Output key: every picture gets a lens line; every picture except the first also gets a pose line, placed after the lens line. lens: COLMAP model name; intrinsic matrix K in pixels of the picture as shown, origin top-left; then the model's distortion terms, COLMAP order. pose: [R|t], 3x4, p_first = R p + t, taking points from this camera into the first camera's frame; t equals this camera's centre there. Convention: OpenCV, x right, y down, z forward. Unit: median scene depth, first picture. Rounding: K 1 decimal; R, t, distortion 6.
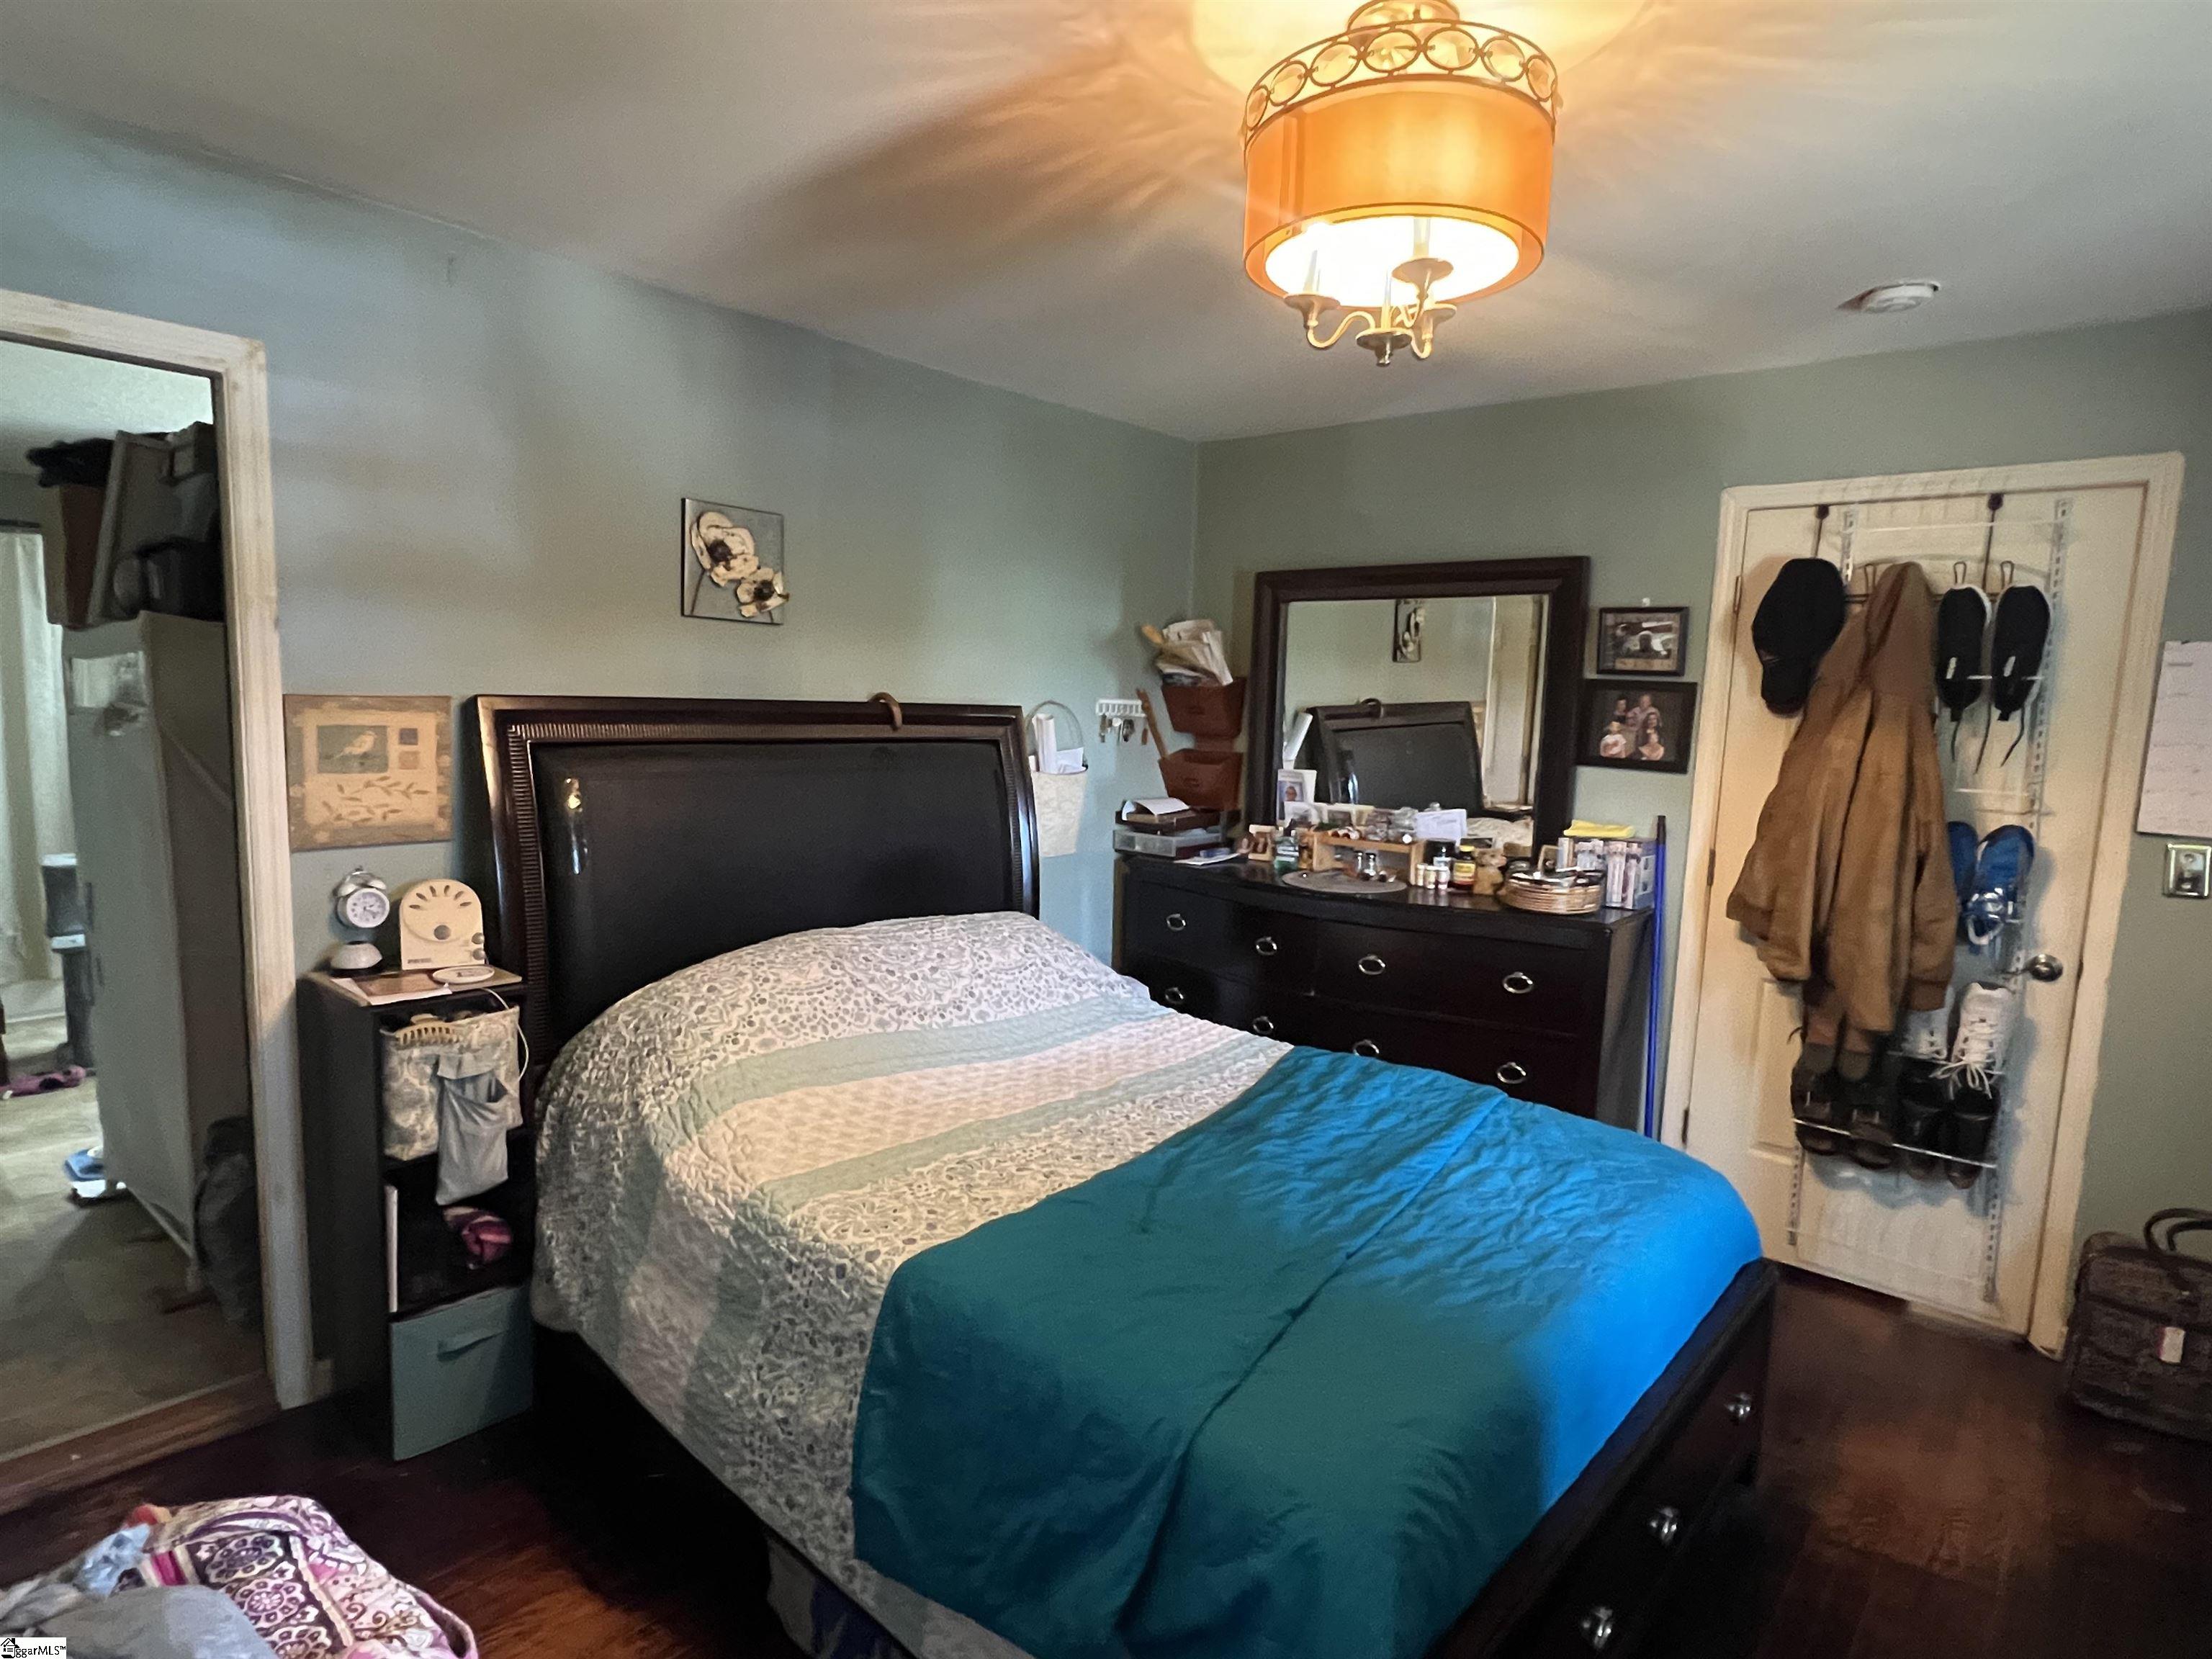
lens RADIAL K [[1228.9, 0, 1103.3], [0, 1228.9, 837.0], [0, 0, 1]] dist [-0.000546, 0.000437]
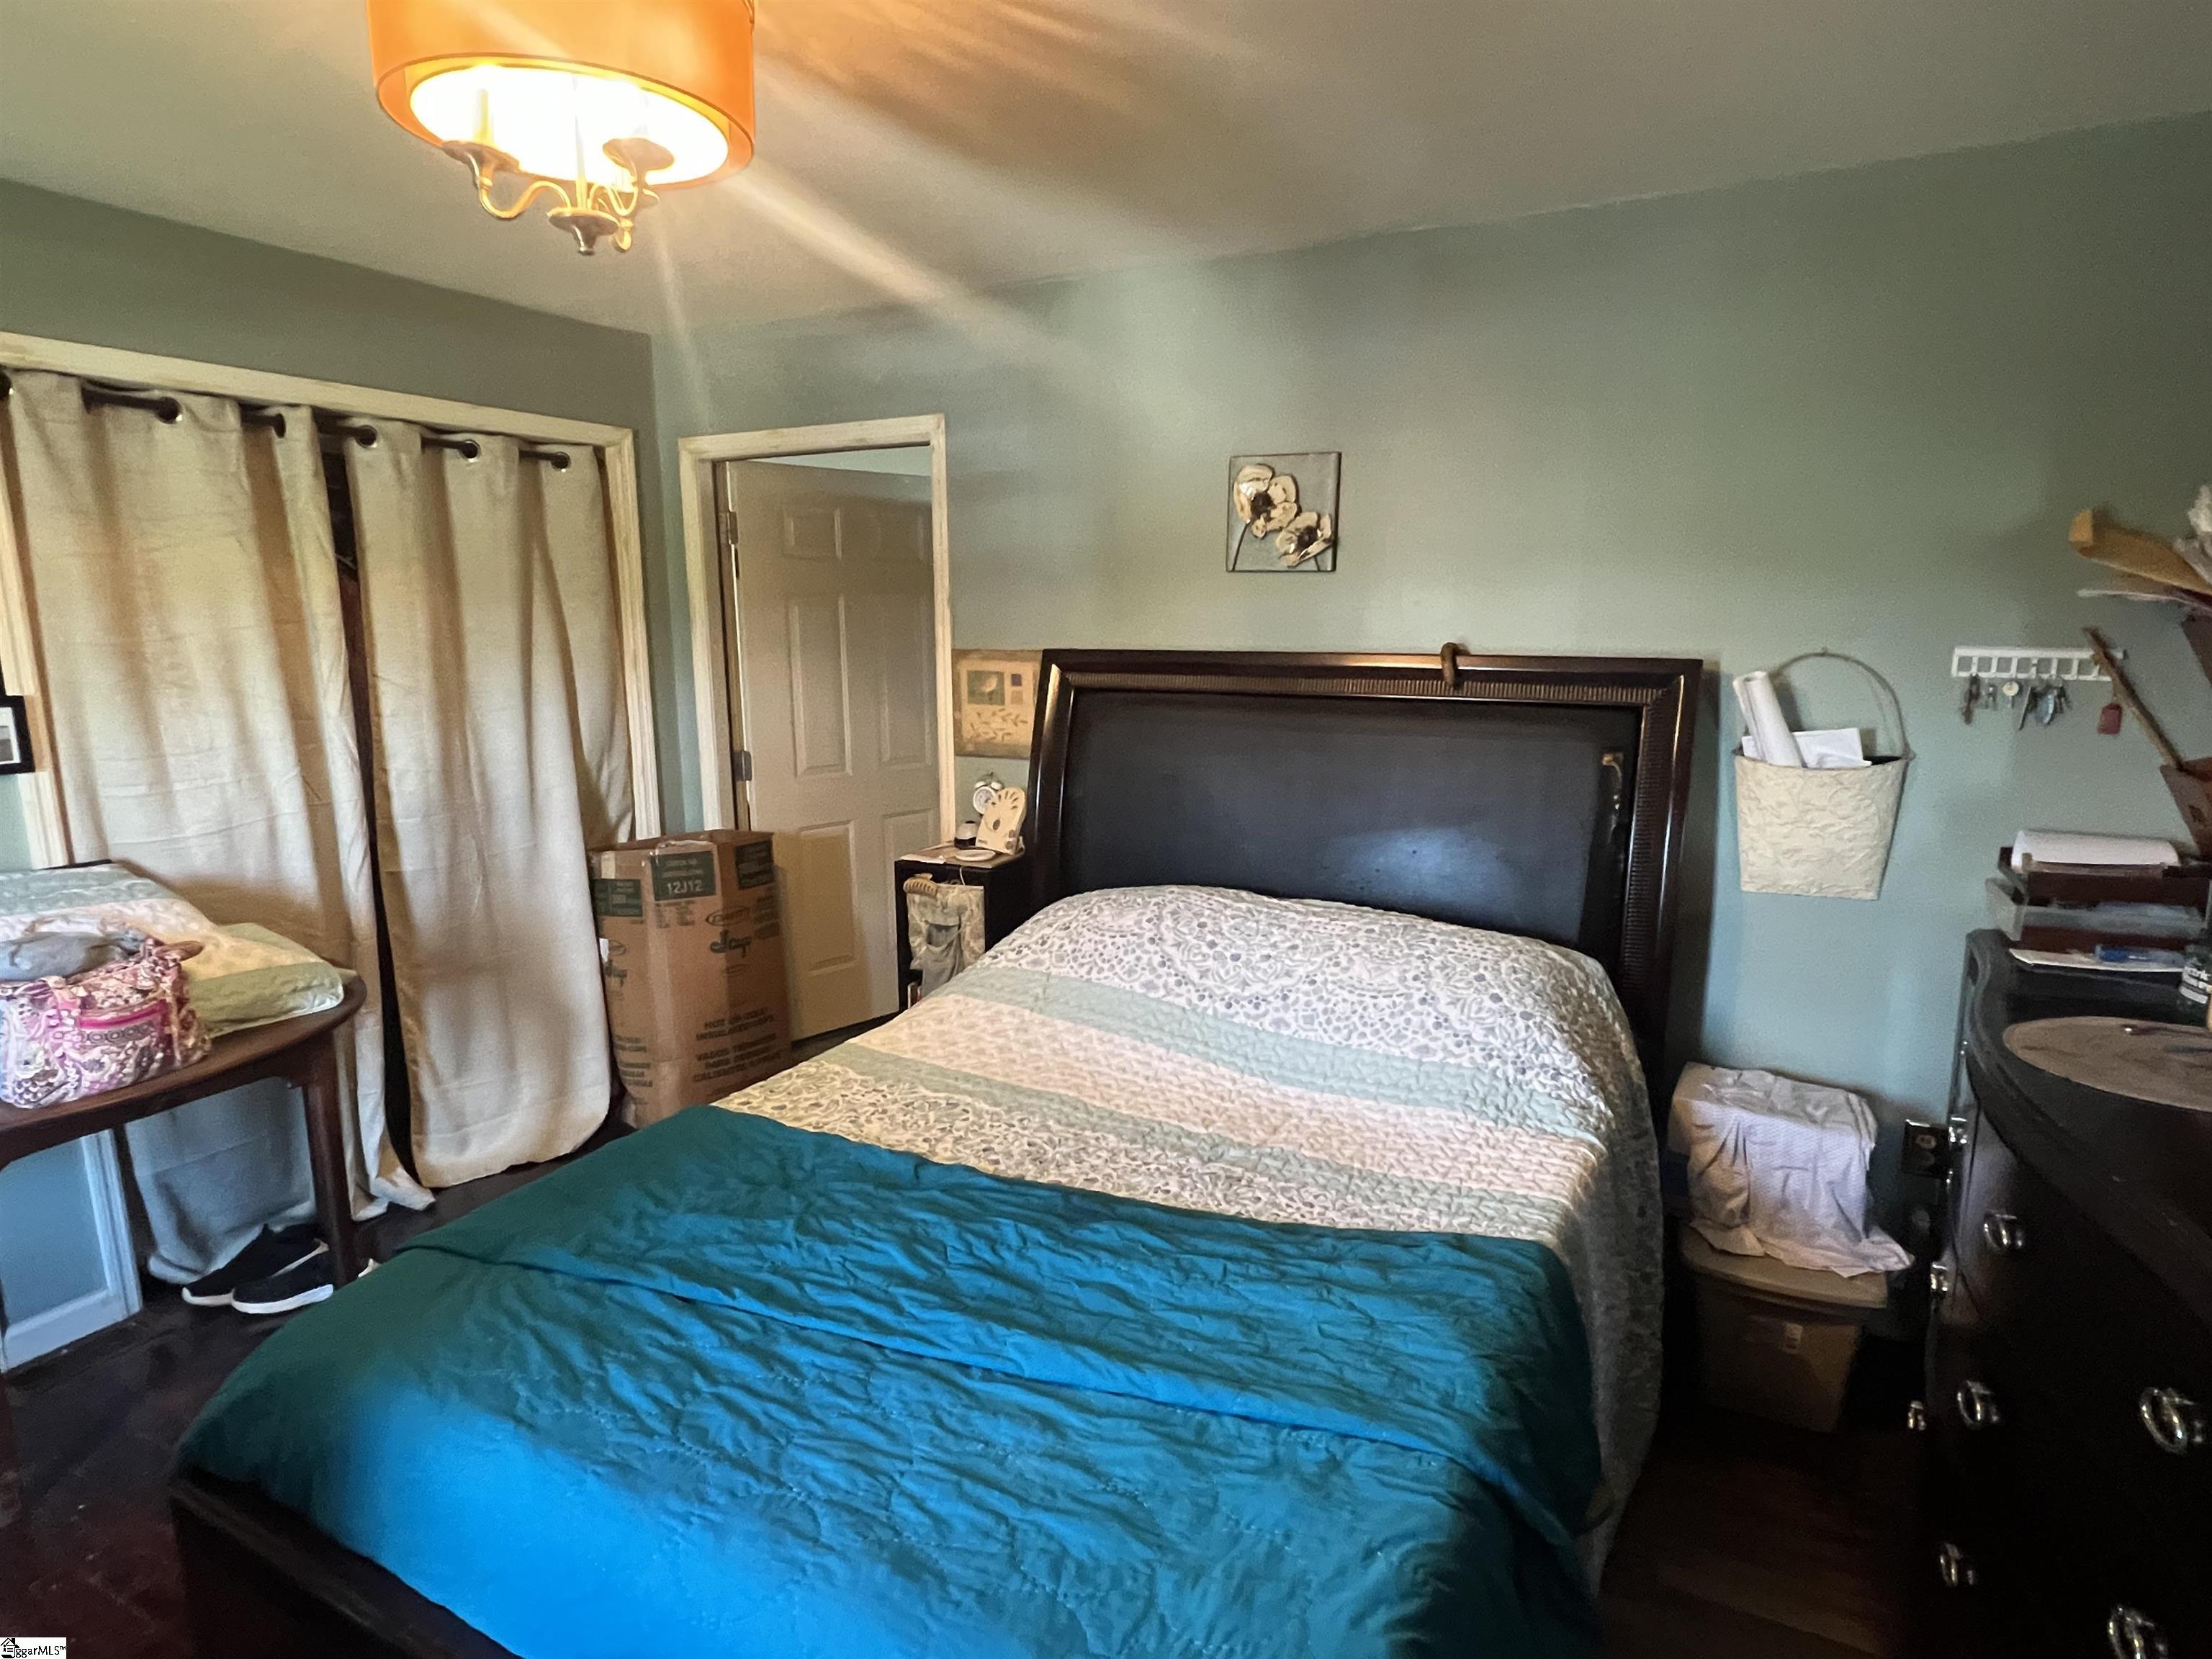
lens RADIAL K [[1228.9, 0, 1104.1], [0, 1228.9, 831.6], [0, 0, 1]] dist [-0.000546, 0.000437]
pose [[0.219871, 0.135398, -0.966087, 0.800408], [-0.106559, 0.987729, 0.114179, -0.082540], [0.969692, 0.077840, 0.231600, 0.798515]]
